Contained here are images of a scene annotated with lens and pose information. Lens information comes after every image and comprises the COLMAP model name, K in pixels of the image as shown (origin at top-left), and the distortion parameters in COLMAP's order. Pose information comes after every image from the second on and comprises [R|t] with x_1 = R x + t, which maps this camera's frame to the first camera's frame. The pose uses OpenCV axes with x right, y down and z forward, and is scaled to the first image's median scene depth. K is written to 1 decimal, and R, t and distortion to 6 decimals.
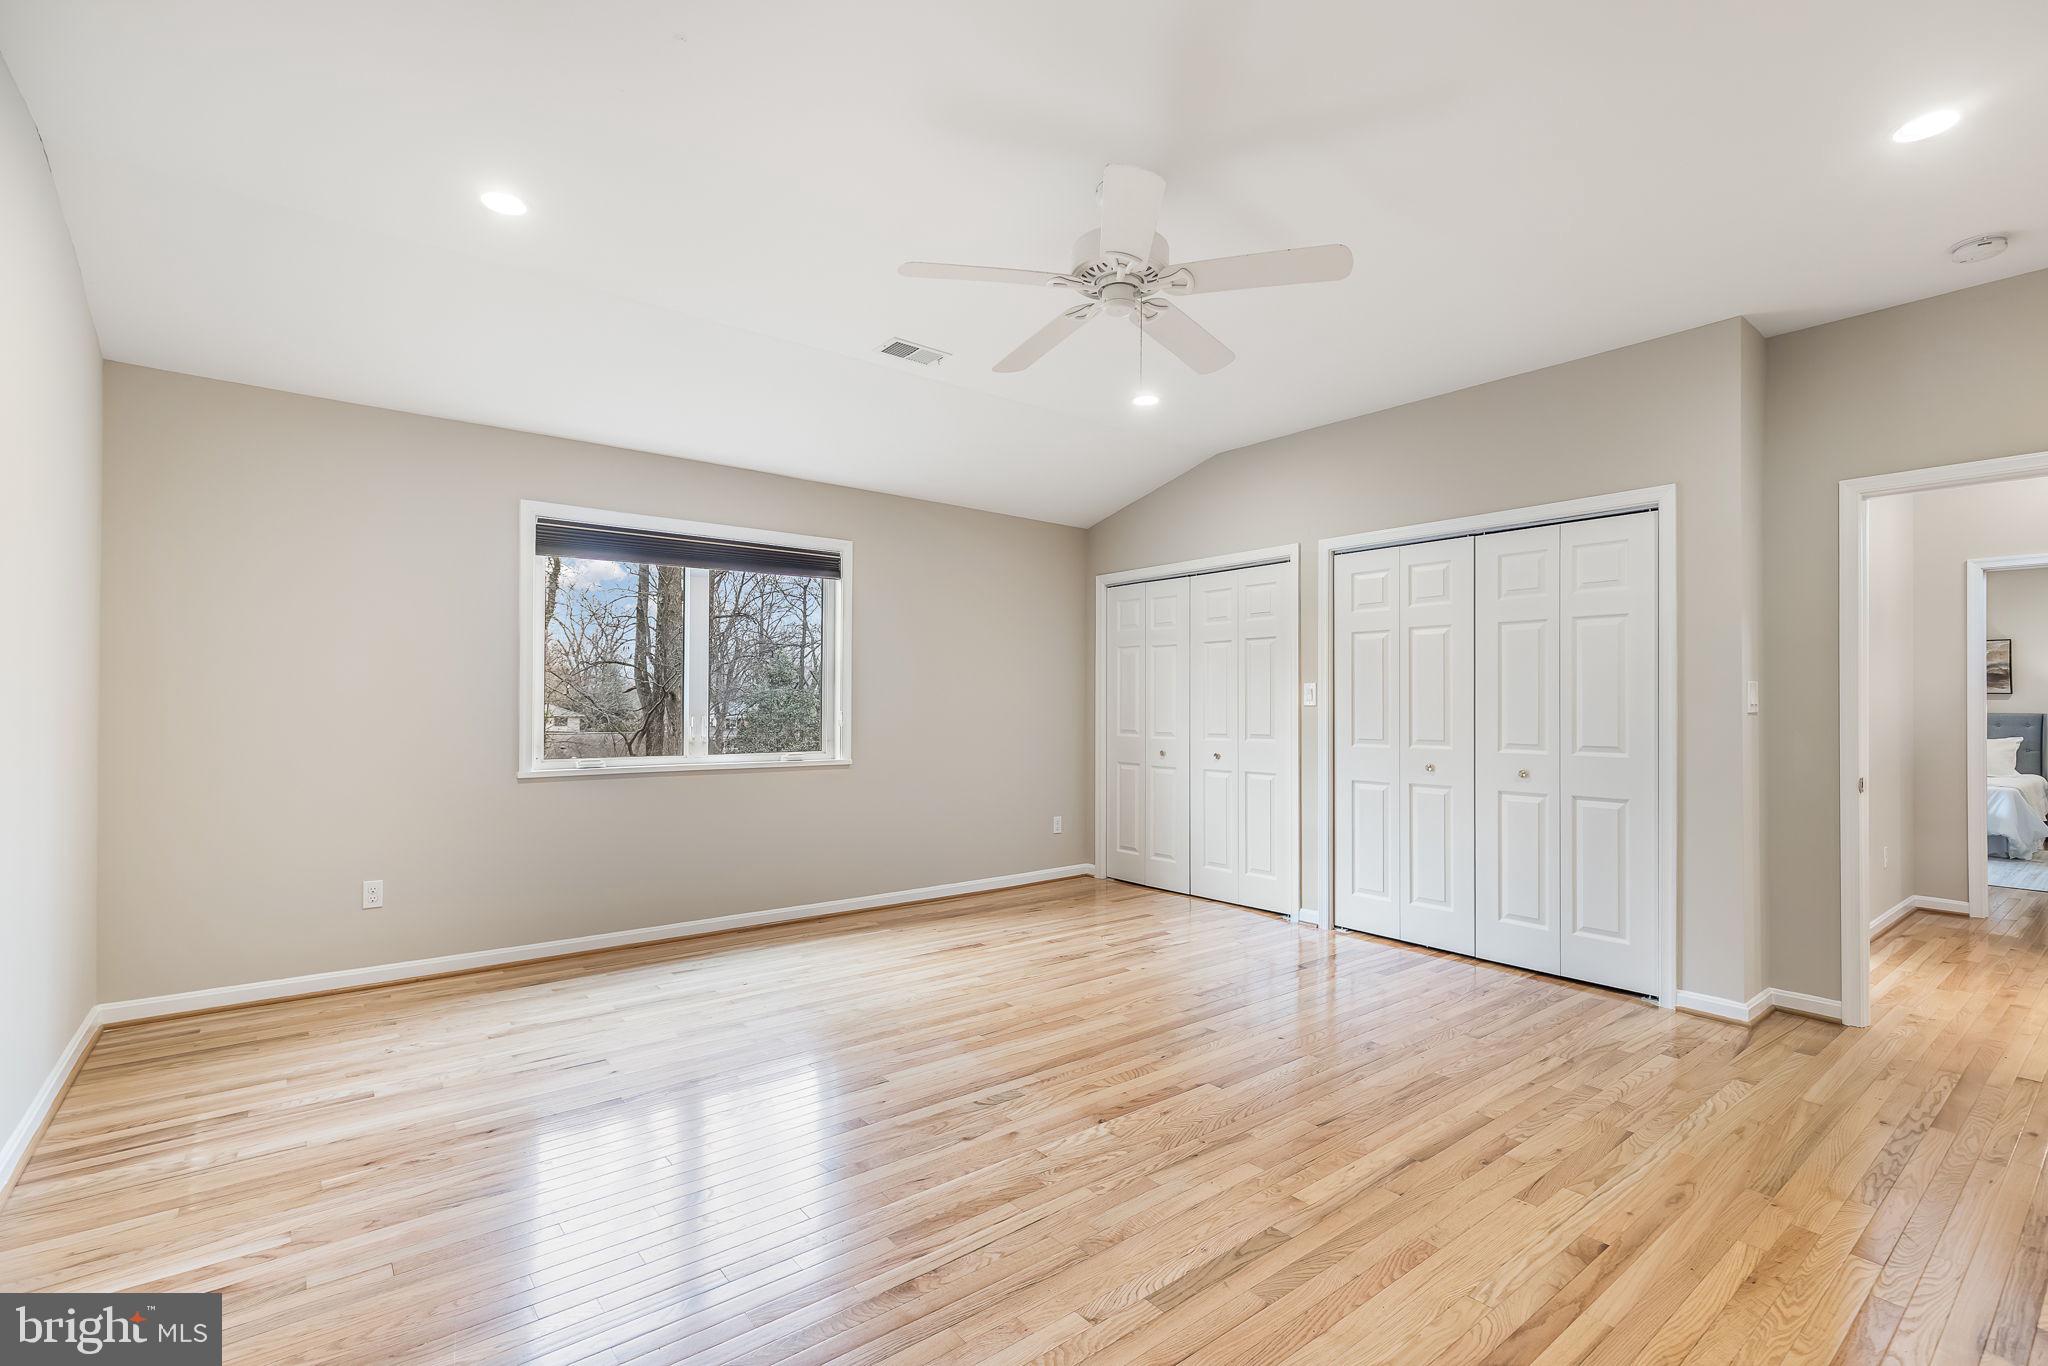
lens RADIAL K [[947.0, 0, 1016.3], [0, 947.0, 707.5], [0, 0, 1]] dist [0.010380, -0.002499]
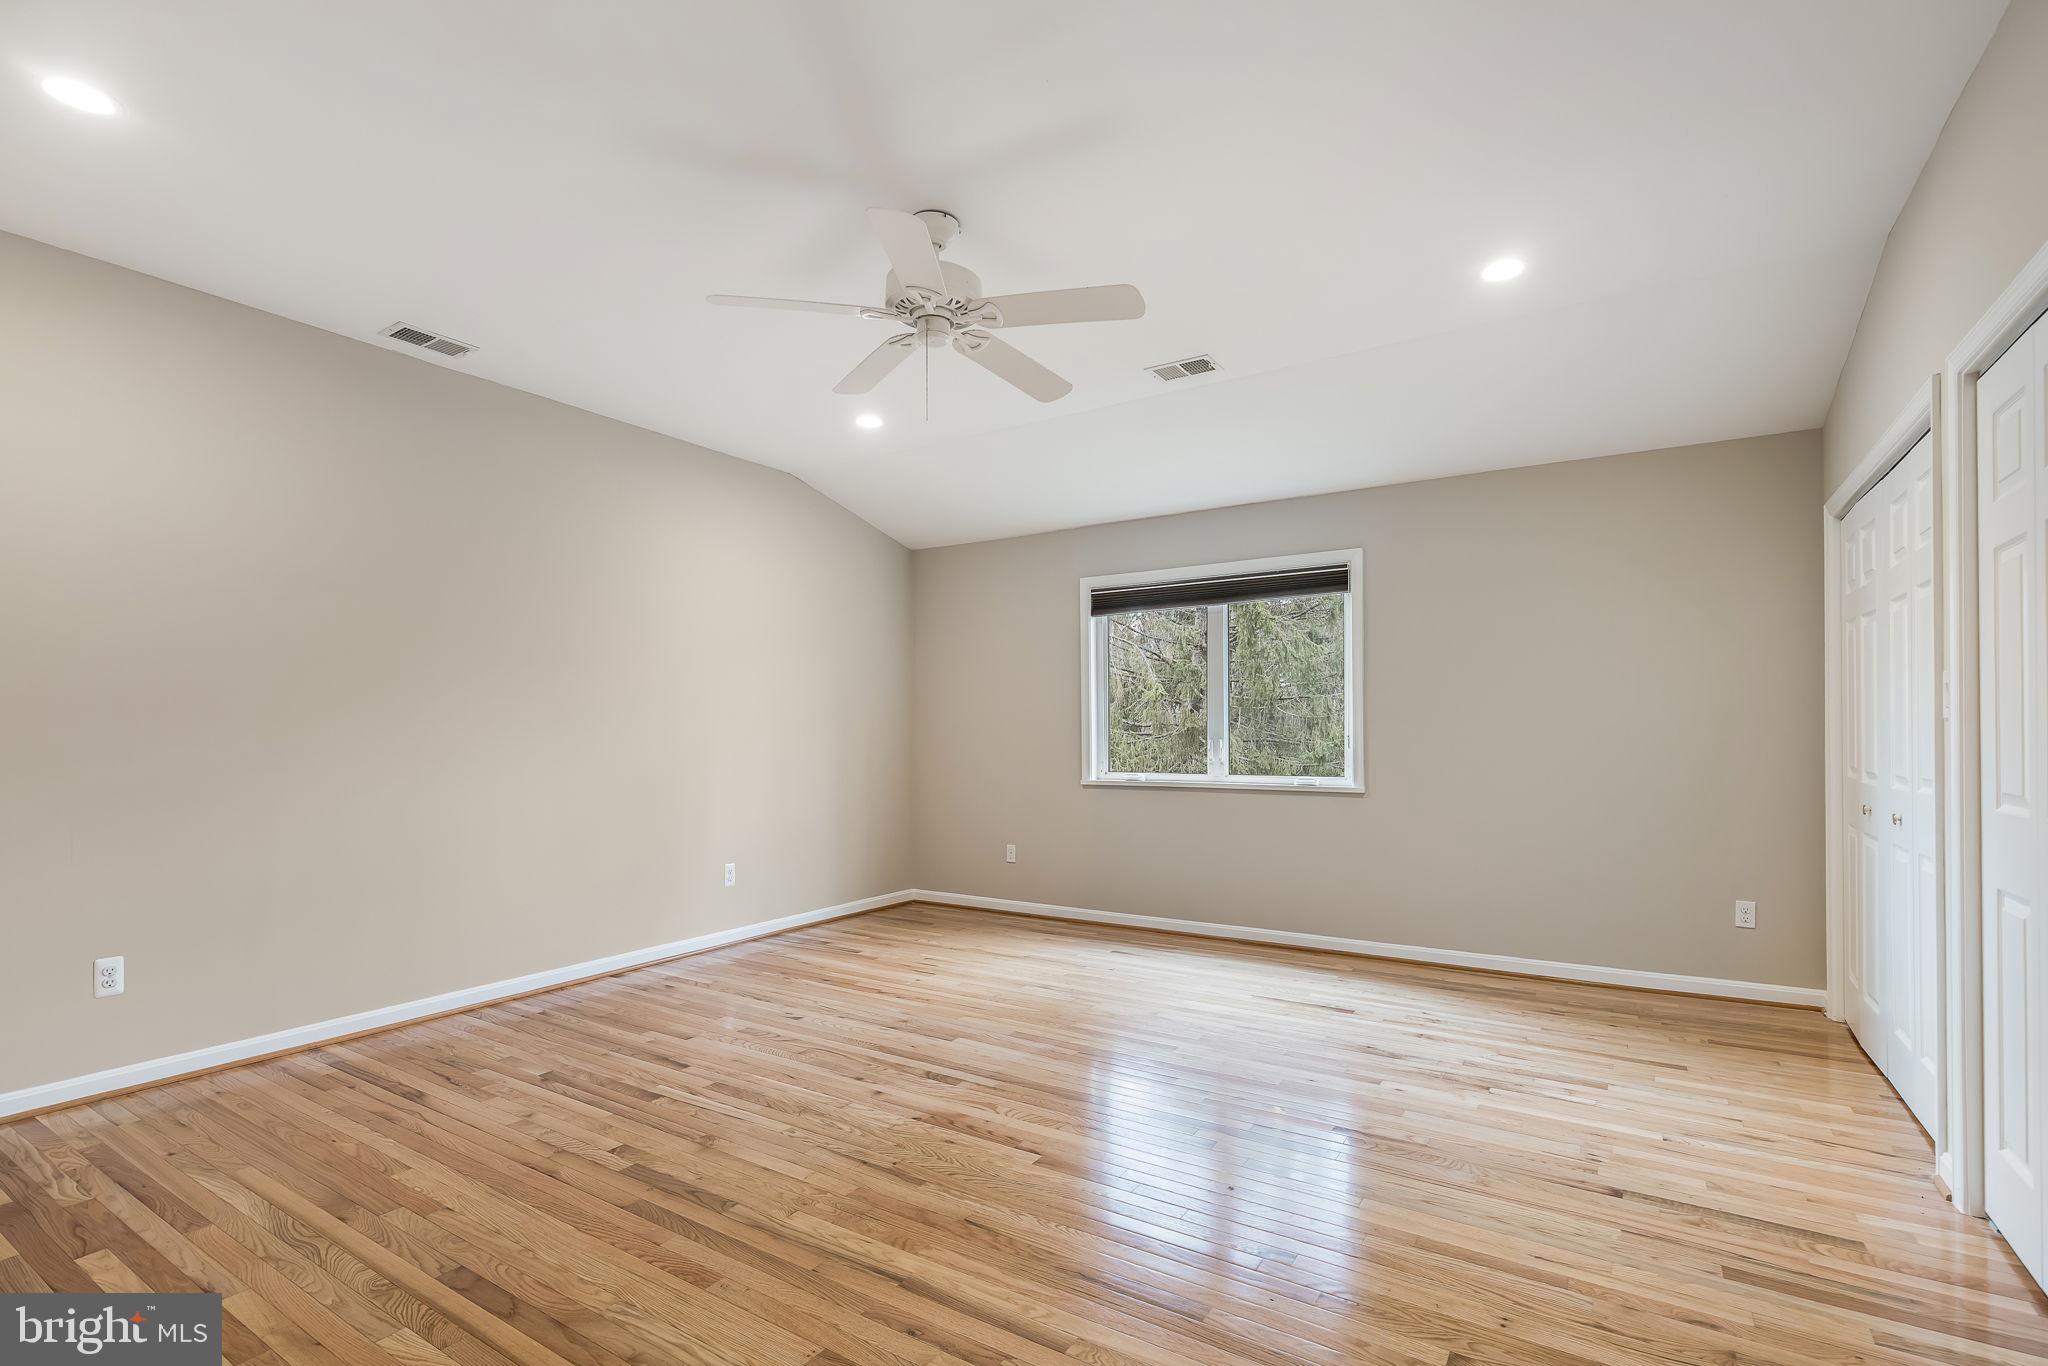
lens RADIAL K [[947.0, 0, 1023.6], [0, 947.0, 719.0], [0, 0, 1]] dist [0.010380, -0.002499]
pose [[0.309388, -0.018481, -0.950756, 0.699613], [0.002195, 0.999822, -0.018721, 0.006739], [0.950933, 0.003705, 0.309374, 0.481300]]
